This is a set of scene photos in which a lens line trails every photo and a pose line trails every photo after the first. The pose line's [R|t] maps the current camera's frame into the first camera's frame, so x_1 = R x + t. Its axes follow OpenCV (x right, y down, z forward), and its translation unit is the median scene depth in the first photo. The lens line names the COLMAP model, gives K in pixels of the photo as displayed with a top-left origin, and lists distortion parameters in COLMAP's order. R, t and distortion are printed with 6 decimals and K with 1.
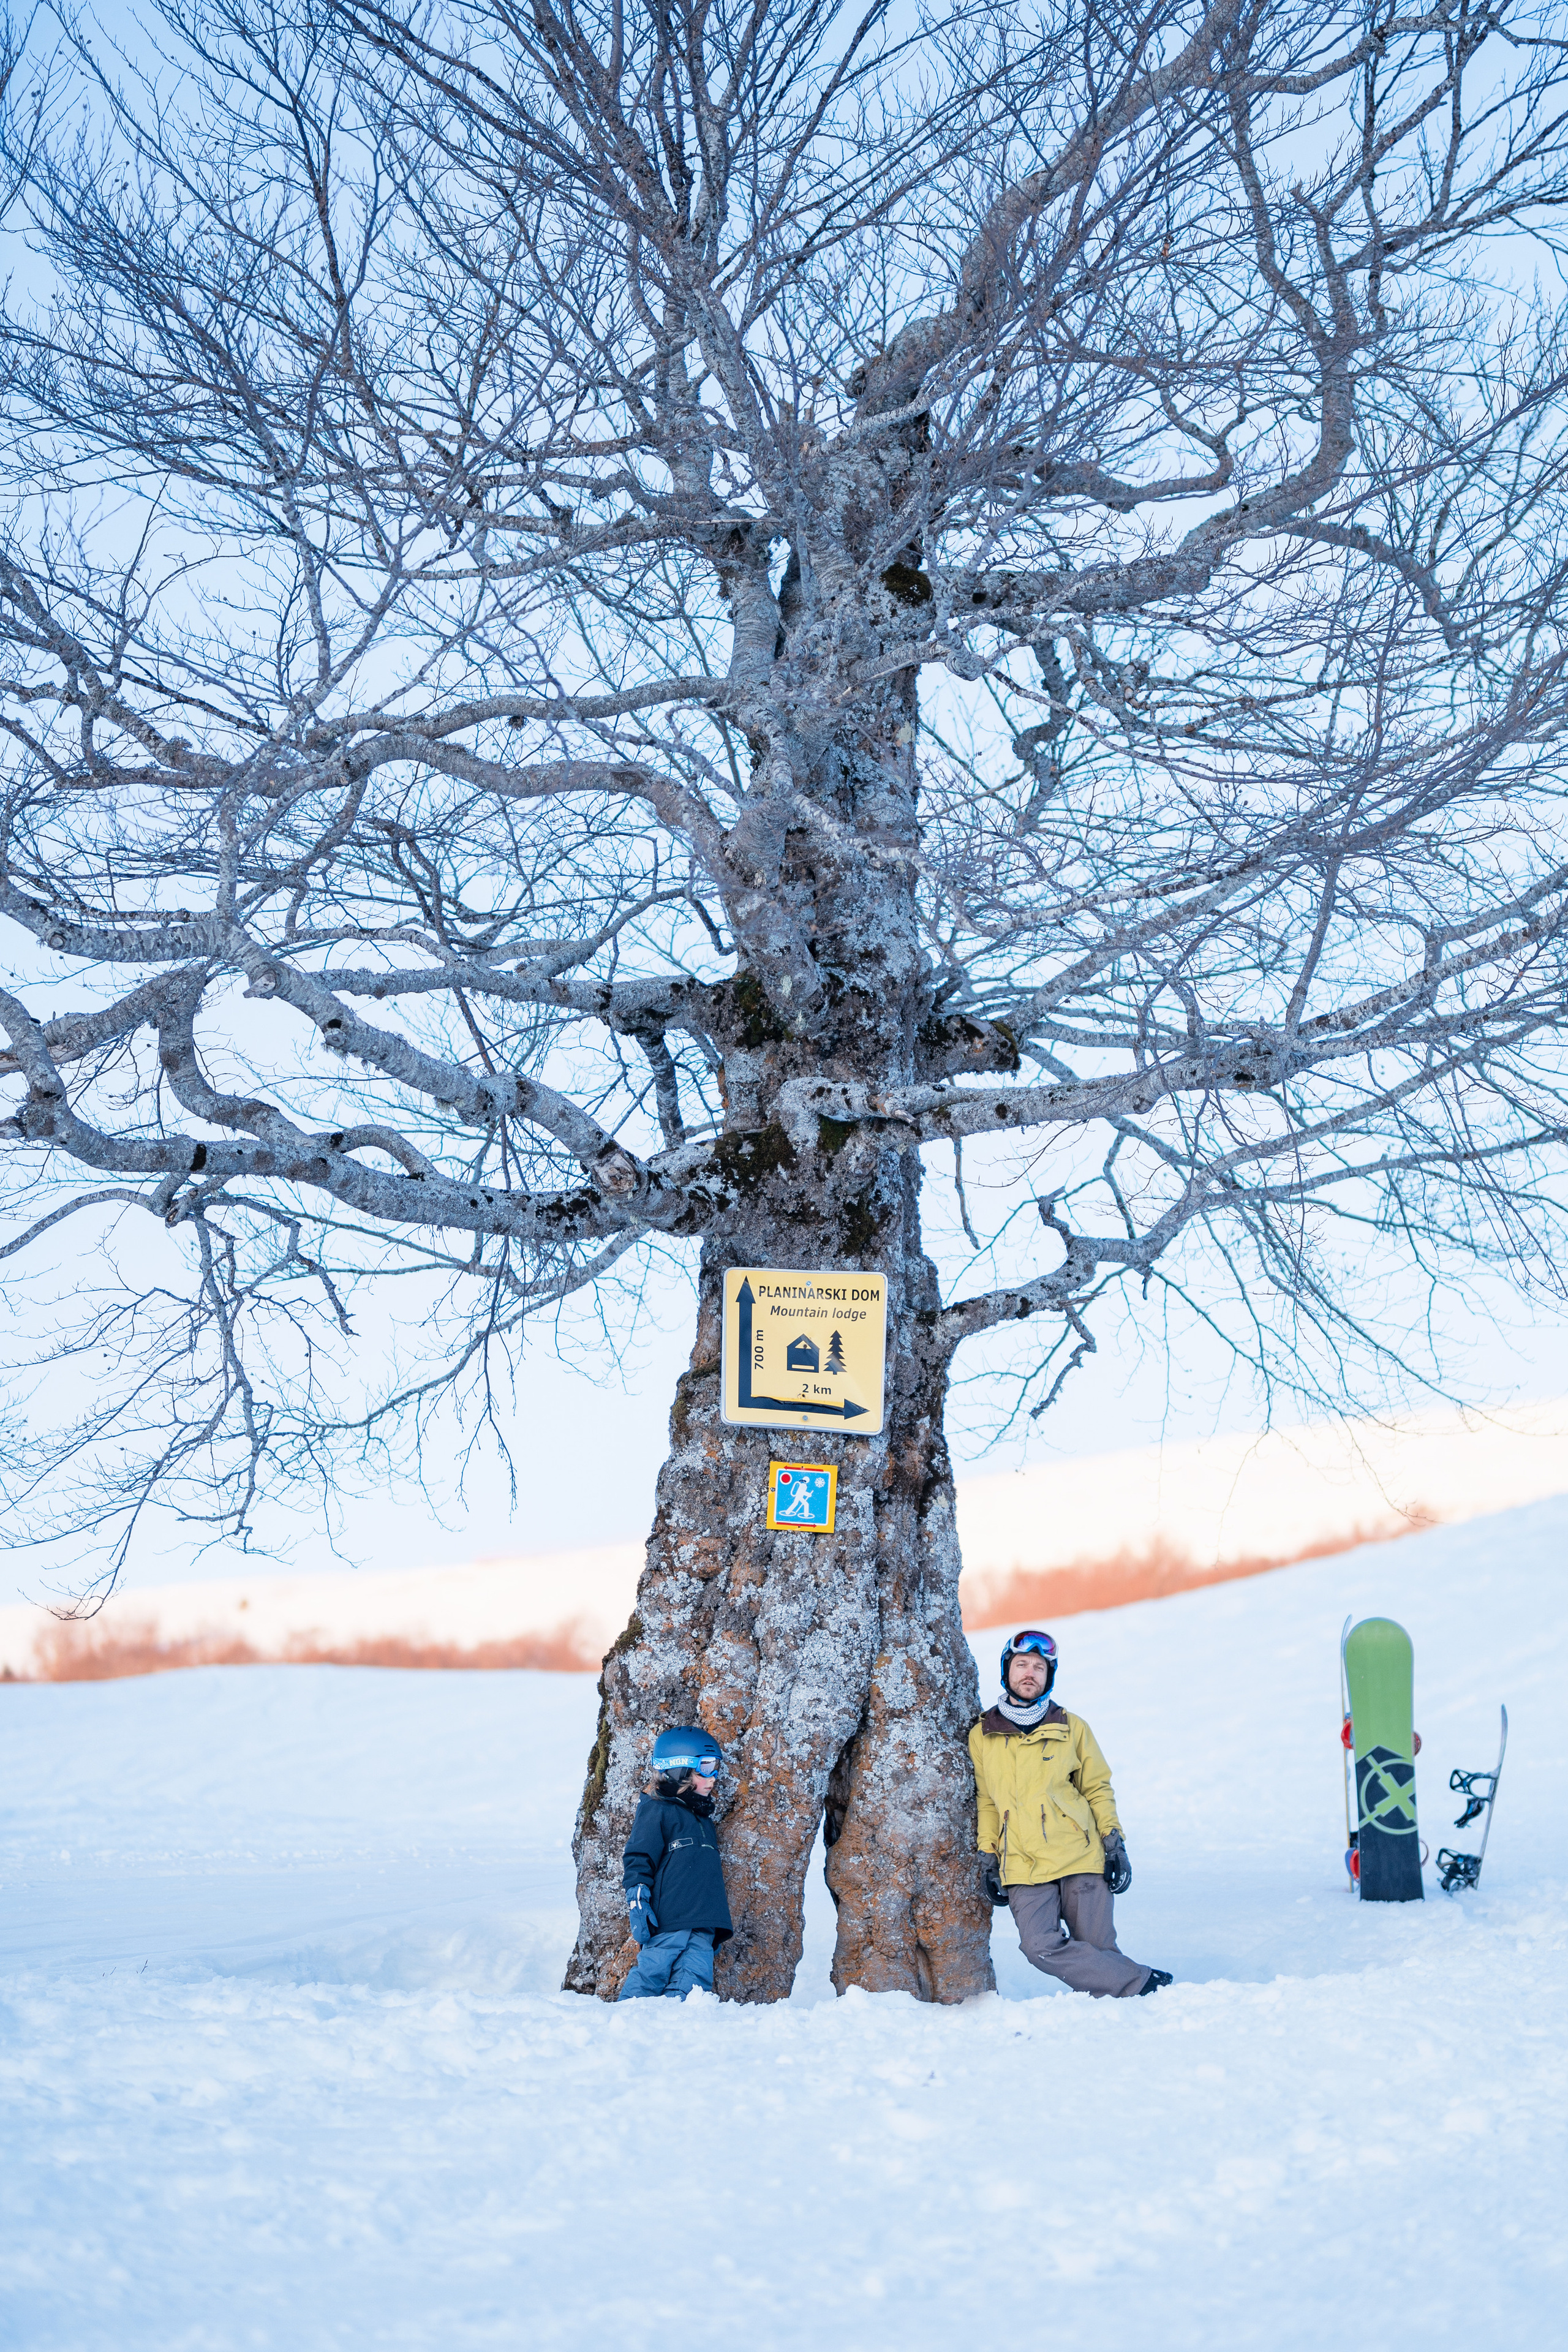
lens RADIAL K [[5987.7, 0, 786.1], [0, 5987.7, 1176.4], [0, 0, 1]] dist [0.005918, 0.000000]
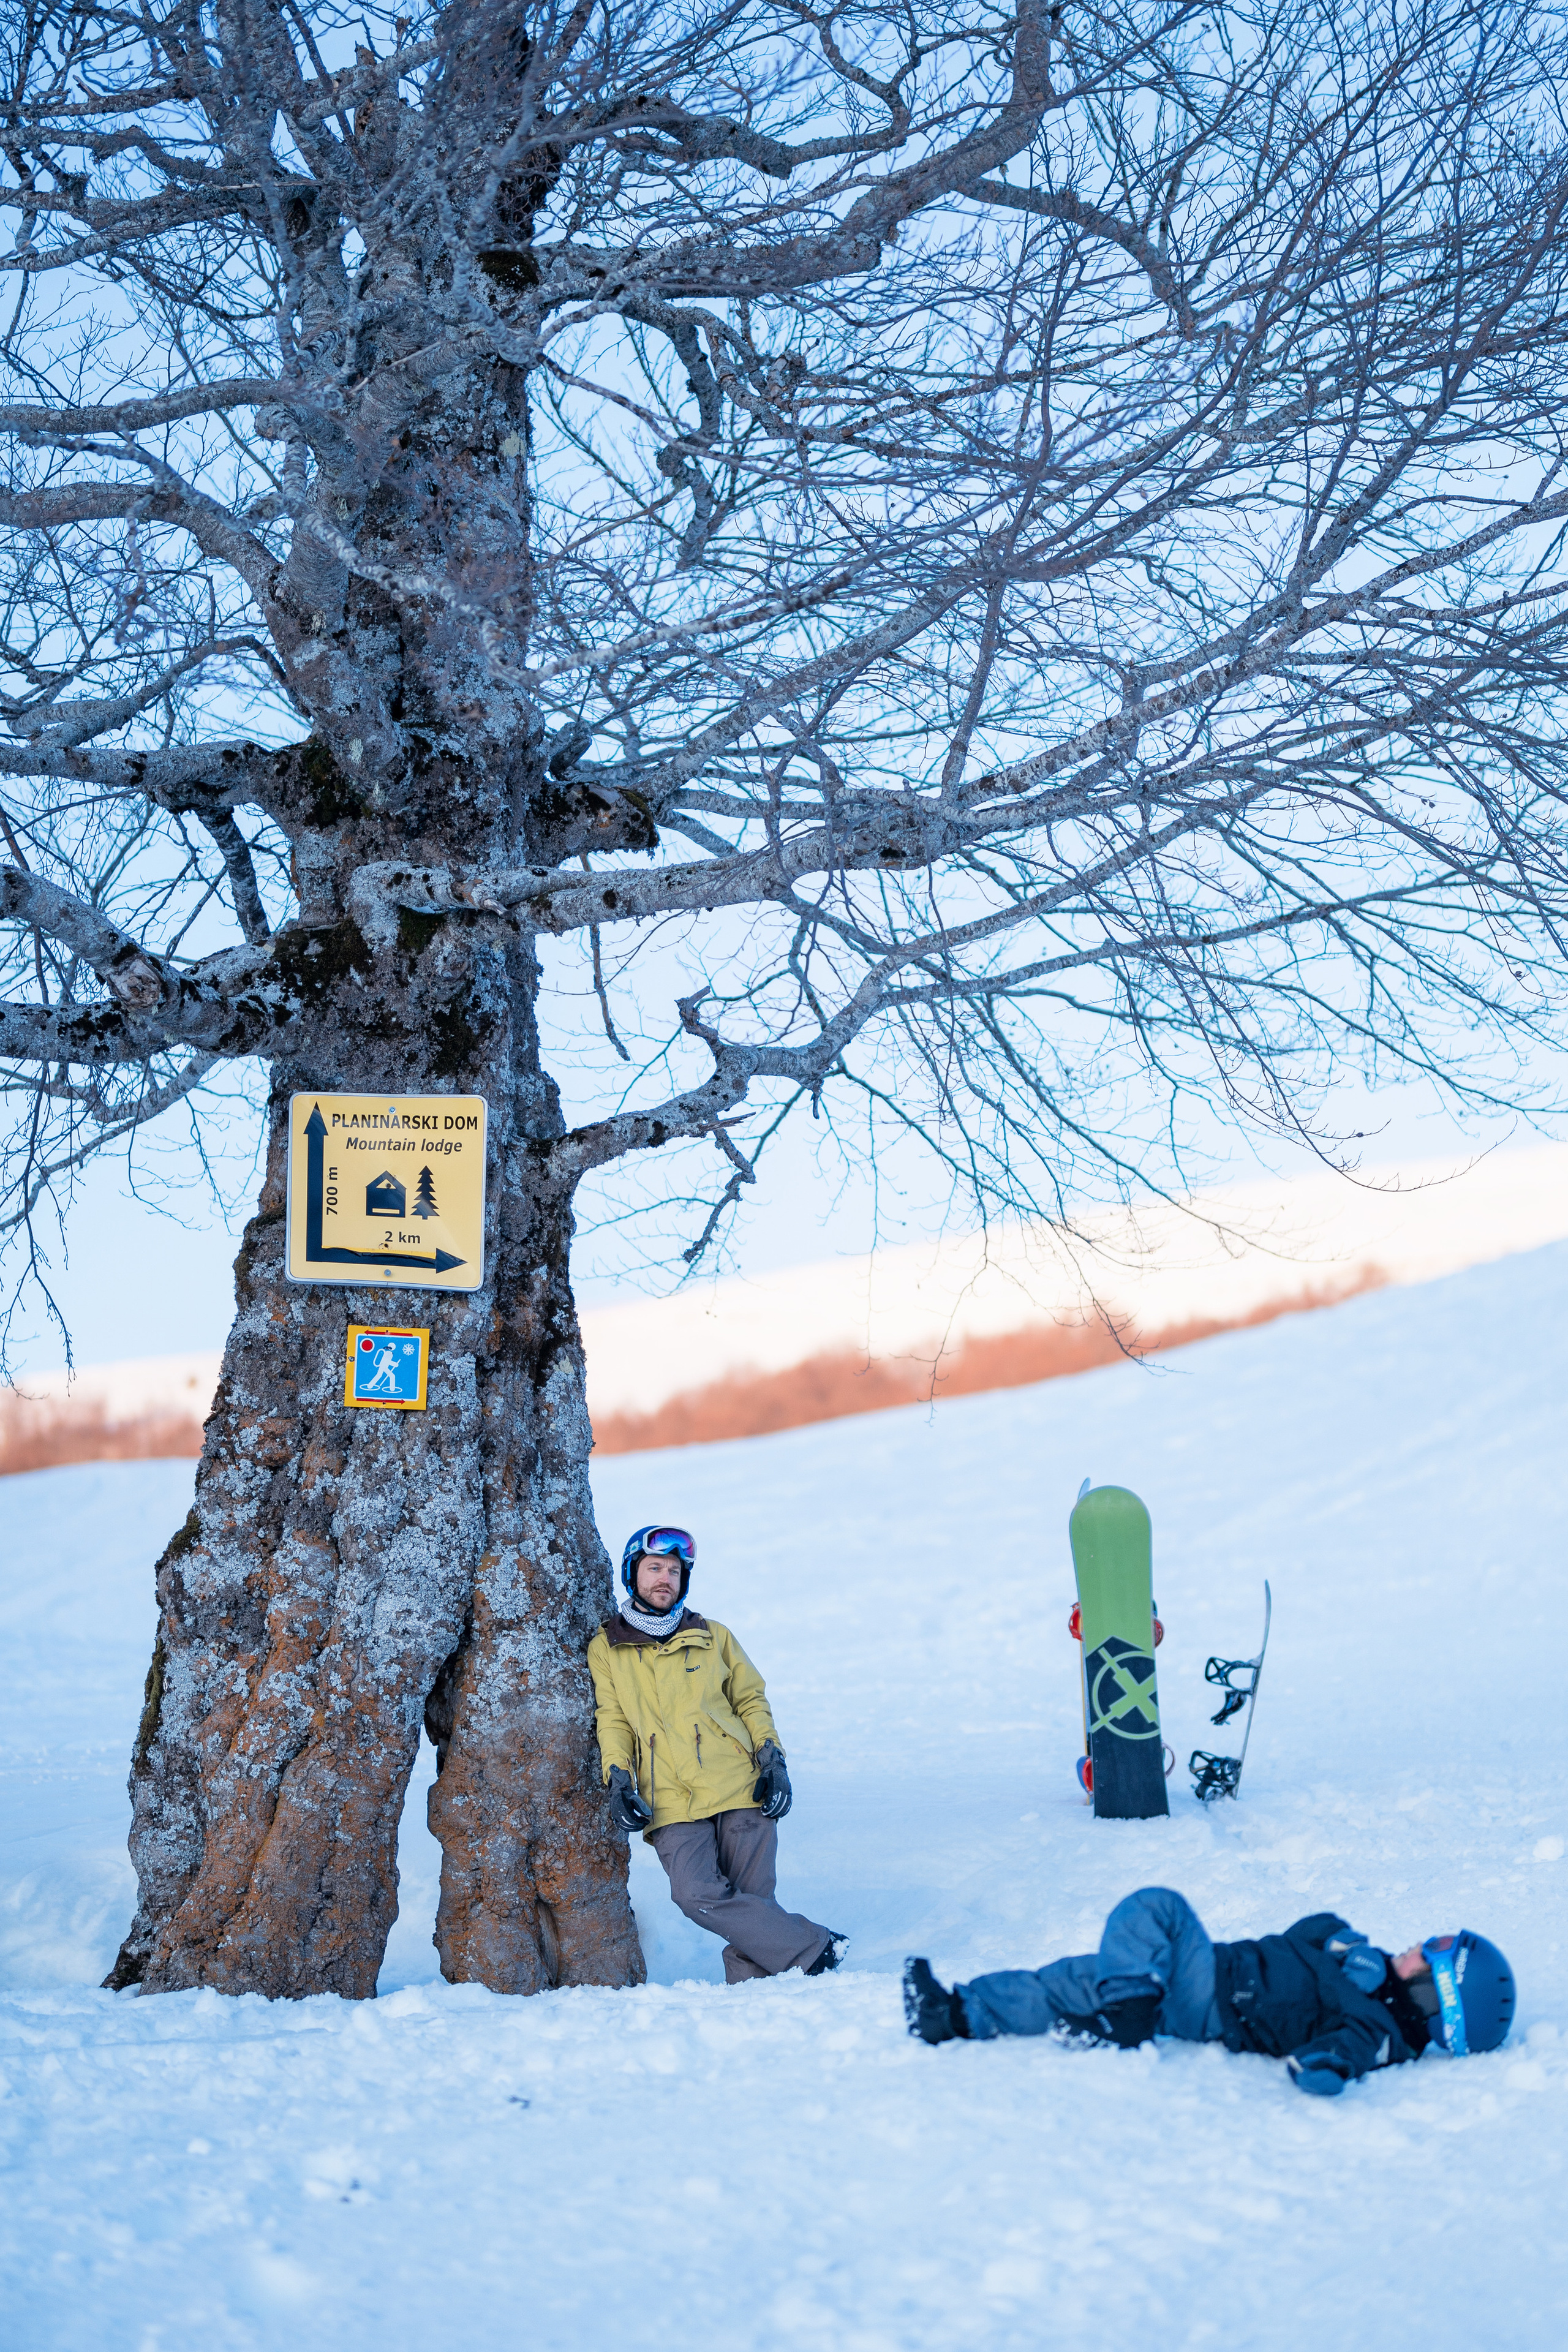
lens RADIAL K [[5987.7, 0, 782.1], [0, 5987.7, 1174.4], [0, 0, 1]] dist [0.005918, 0.000000]
pose [[0.999827, -0.017666, 0.005815, 0.052065], [0.017426, 0.999087, 0.038997, -0.004537], [-0.006498, -0.038889, 0.999222, 0.166957]]
